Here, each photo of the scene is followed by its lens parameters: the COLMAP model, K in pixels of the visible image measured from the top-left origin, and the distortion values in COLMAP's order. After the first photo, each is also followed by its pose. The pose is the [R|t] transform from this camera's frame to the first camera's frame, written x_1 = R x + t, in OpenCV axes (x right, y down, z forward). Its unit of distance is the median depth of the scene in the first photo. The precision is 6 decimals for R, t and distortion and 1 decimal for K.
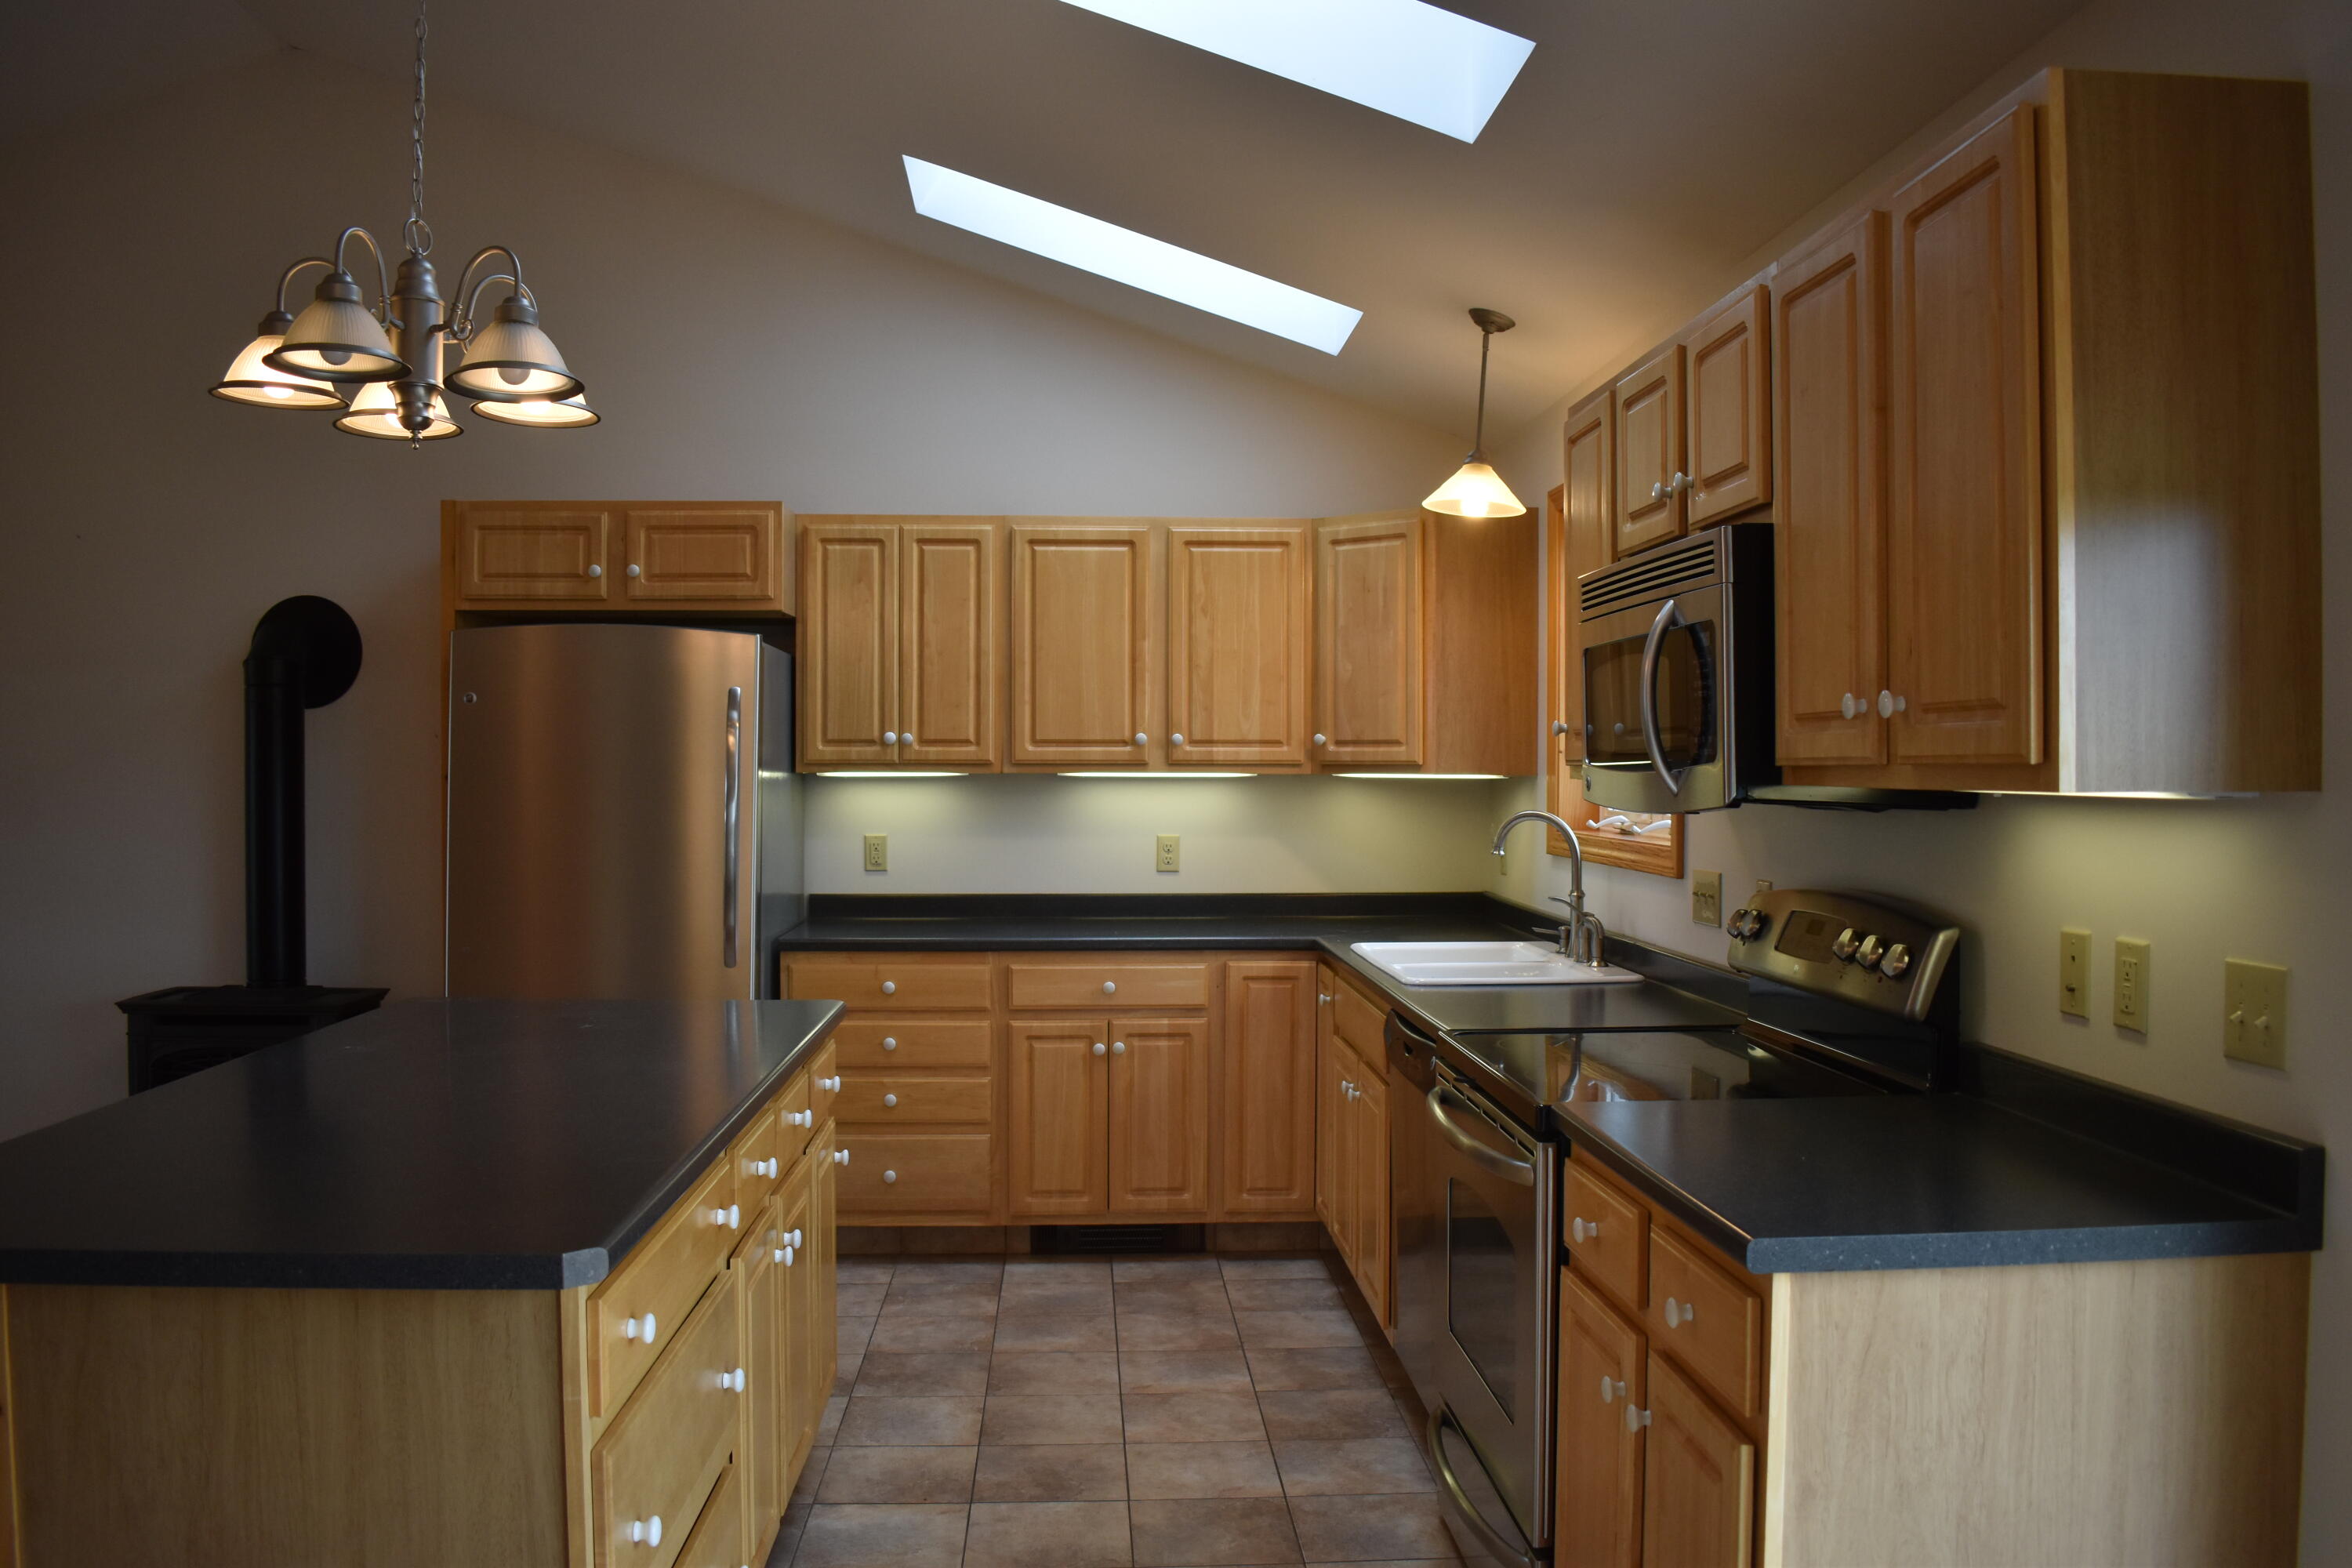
lens RADIAL K [[1841.2, 0, 1176.0], [0, 1841.2, 784.0], [0, 0, 1]] dist [-0.089249, -0.001654]
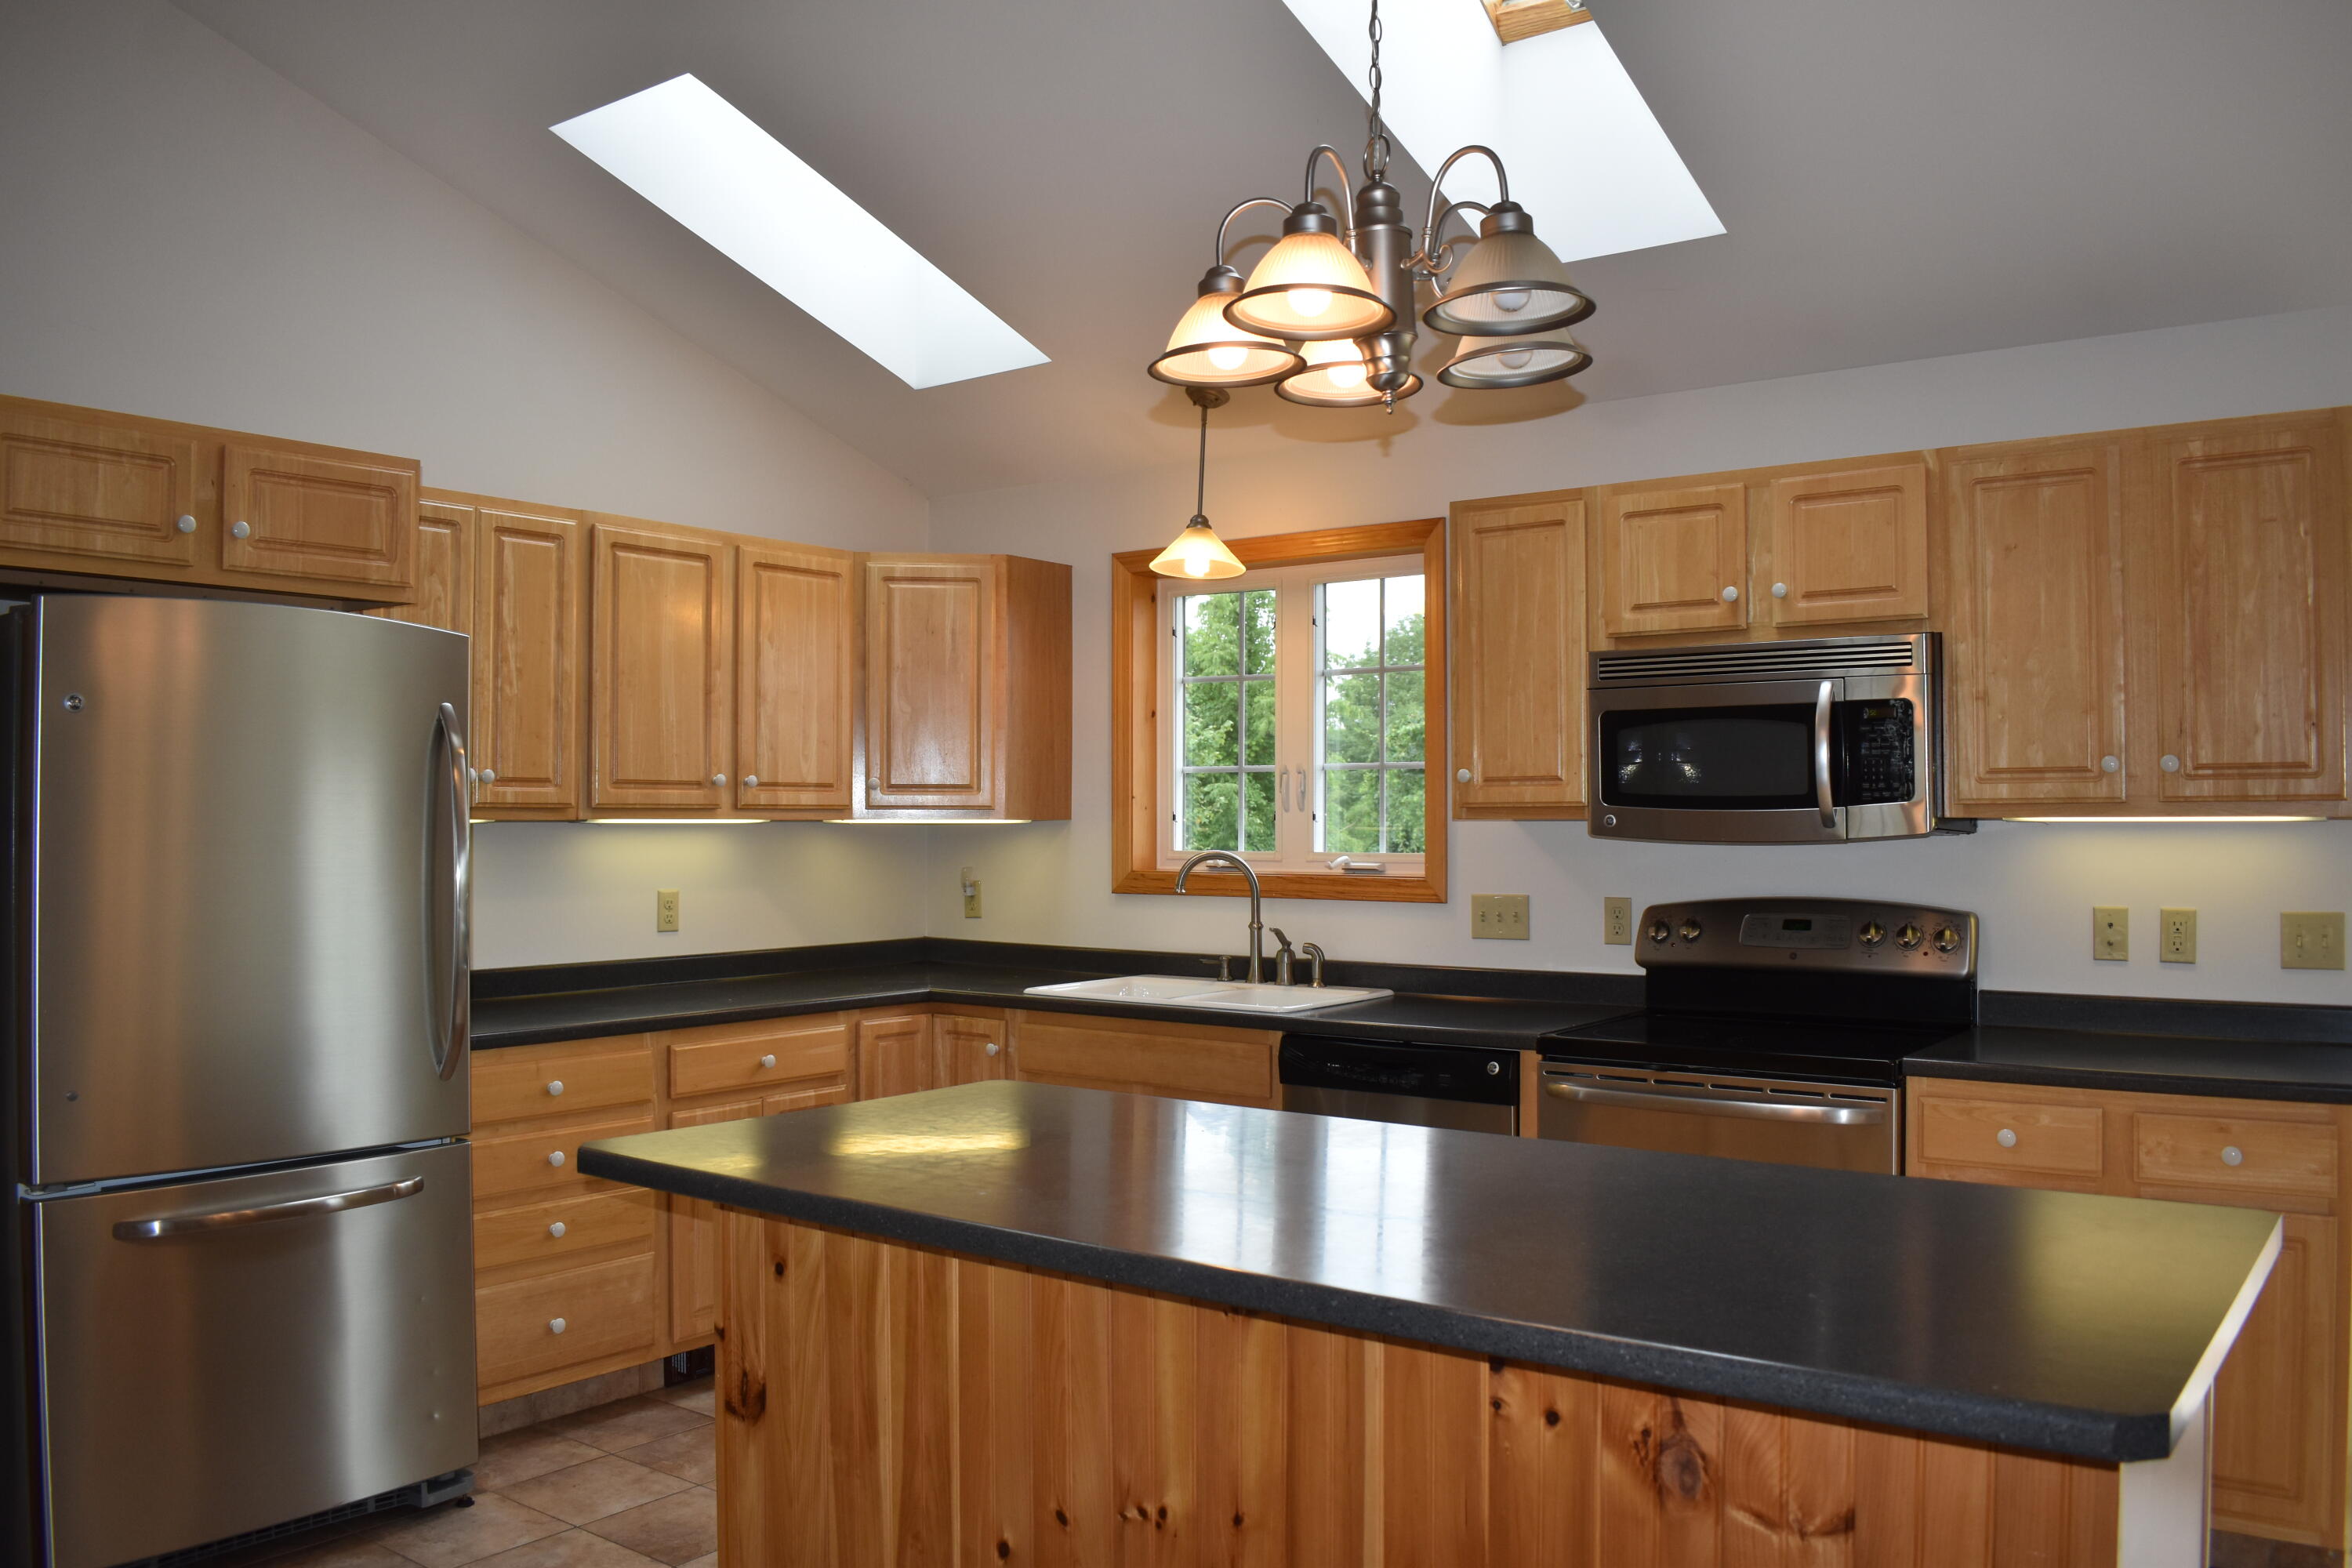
lens RADIAL K [[1841.2, 0, 1176.0], [0, 1841.2, 784.0], [0, 0, 1]] dist [-0.089249, -0.001654]
pose [[0.633870, 0.010791, 0.773365, -0.589862], [0.010241, 0.999698, -0.022342, -0.000857], [-0.773372, 0.022082, 0.633568, 0.285693]]
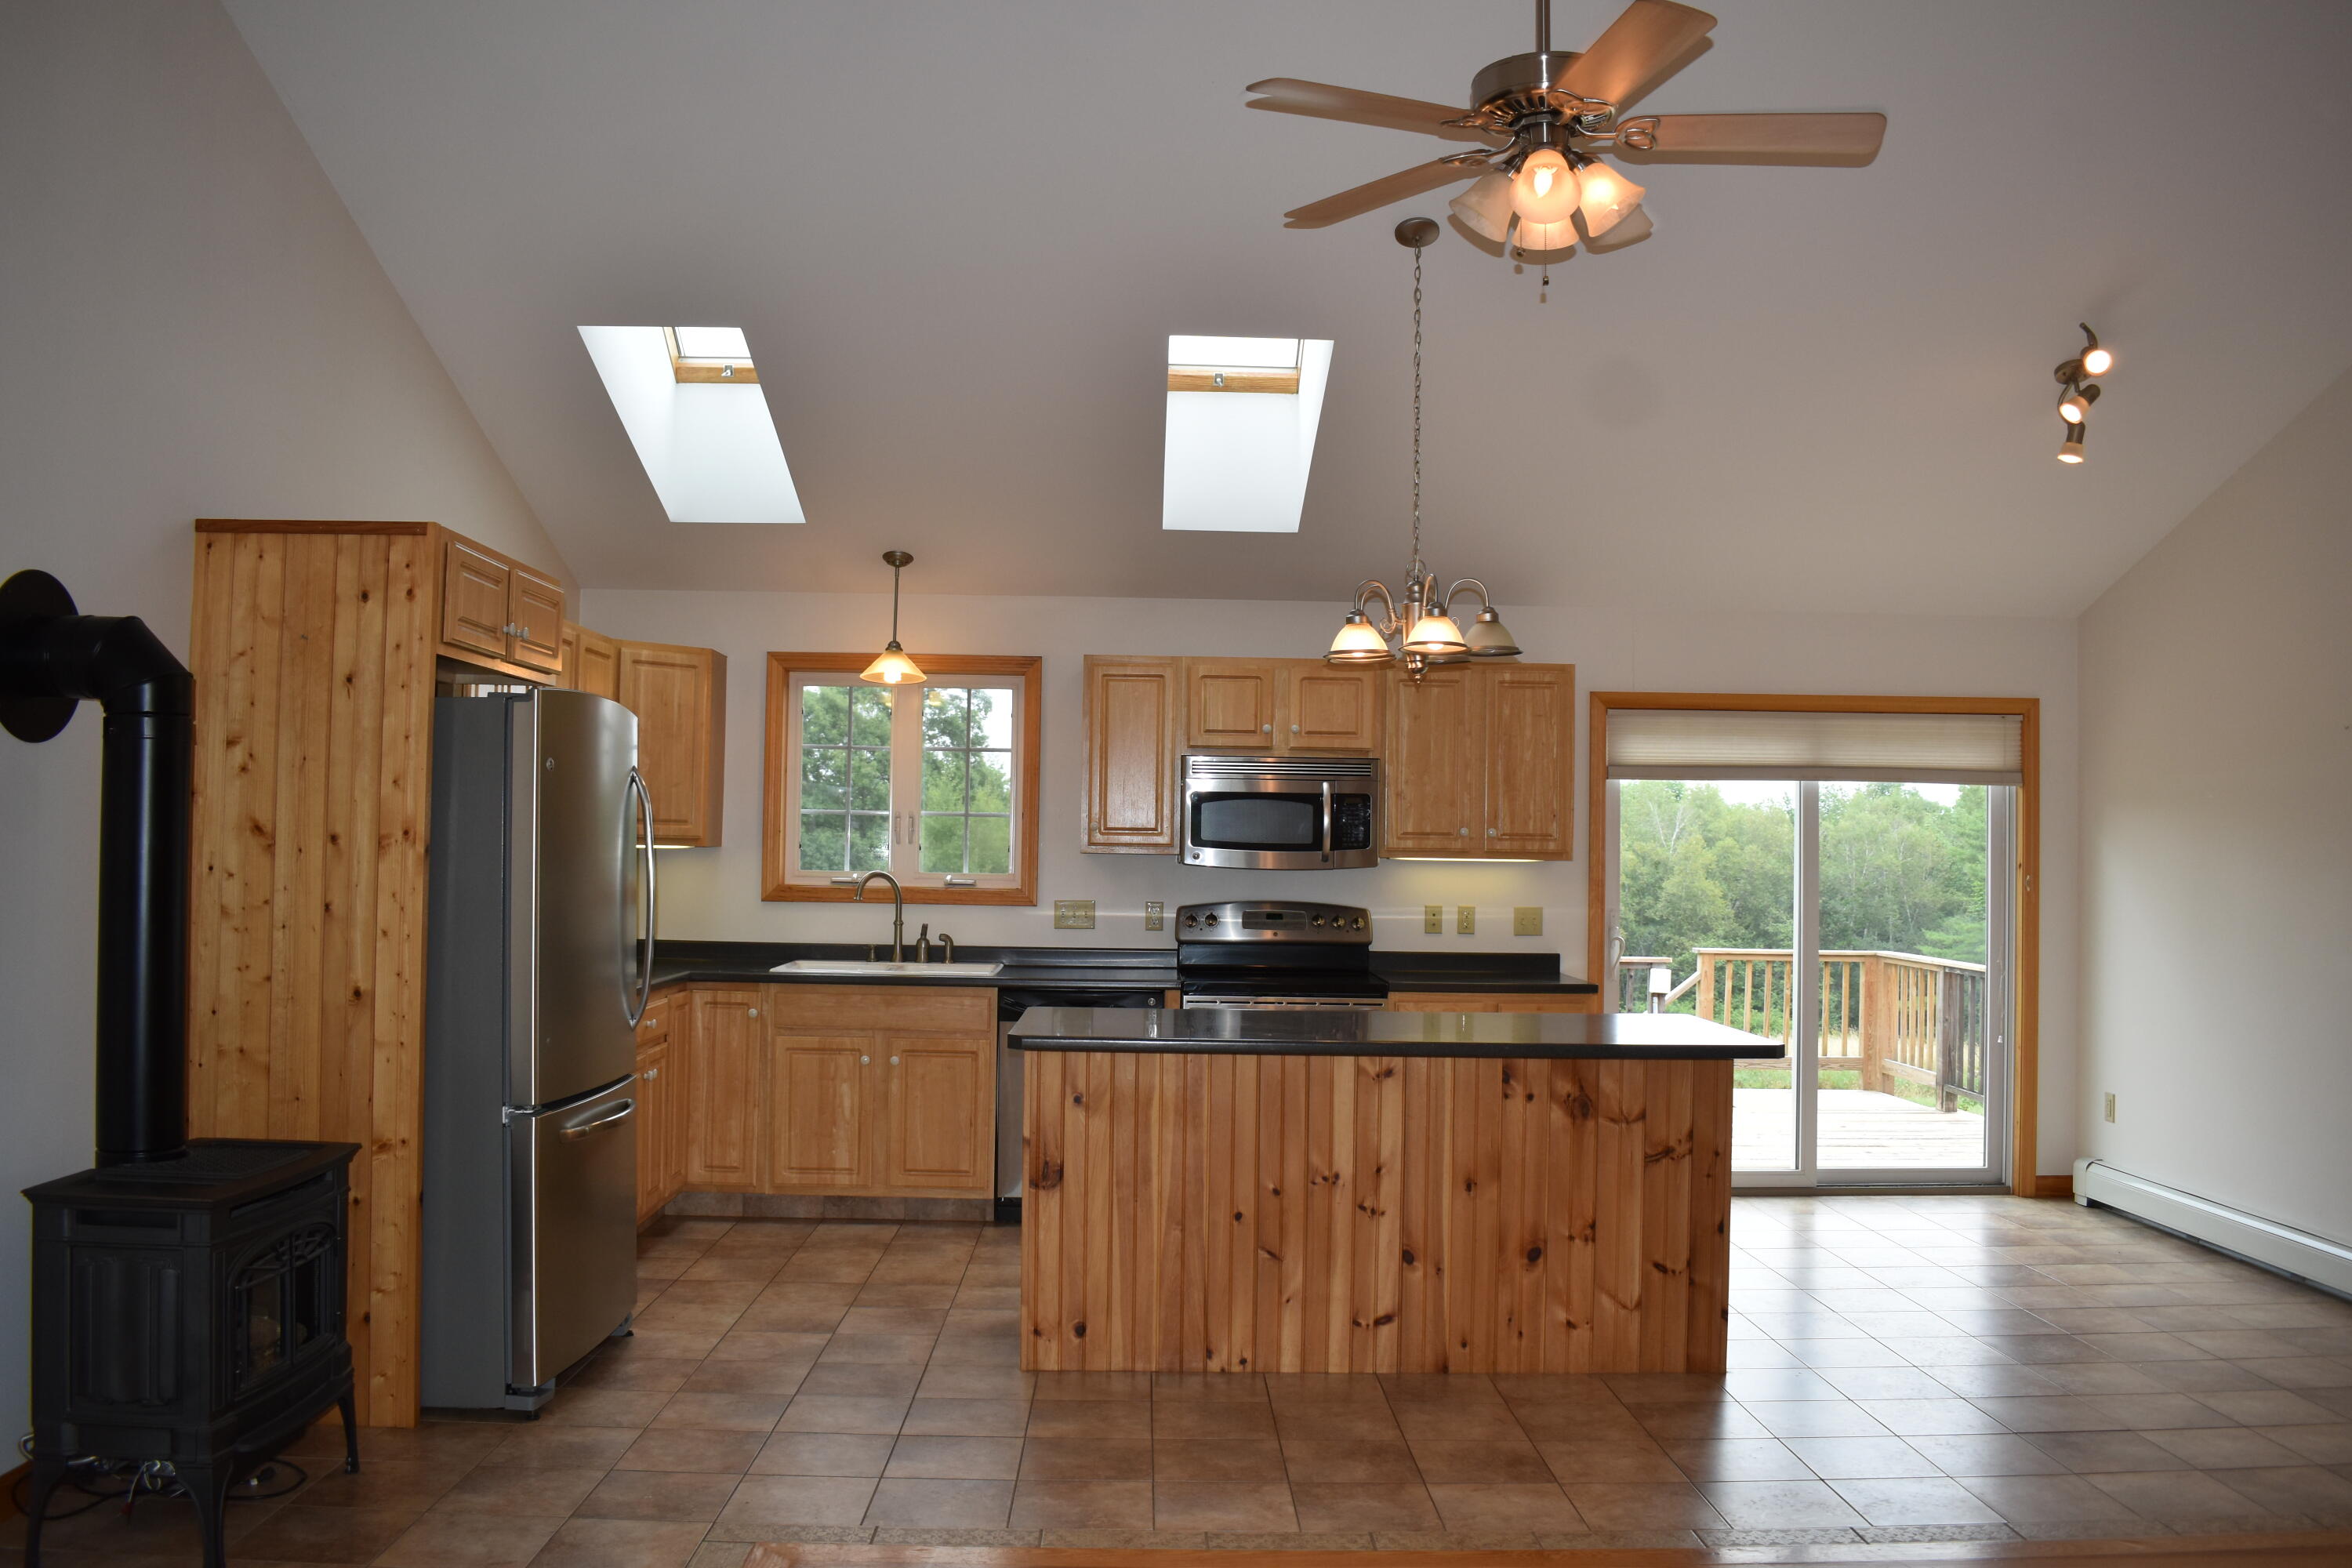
lens RADIAL K [[1841.2, 0, 1176.0], [0, 1841.2, 784.0], [0, 0, 1]] dist [-0.089249, -0.001654]
pose [[0.022640, 0.031149, 0.999258, -1.216567], [-0.006846, 0.999496, -0.031001, -0.011652], [-0.999720, -0.006139, 0.022842, 0.626246]]
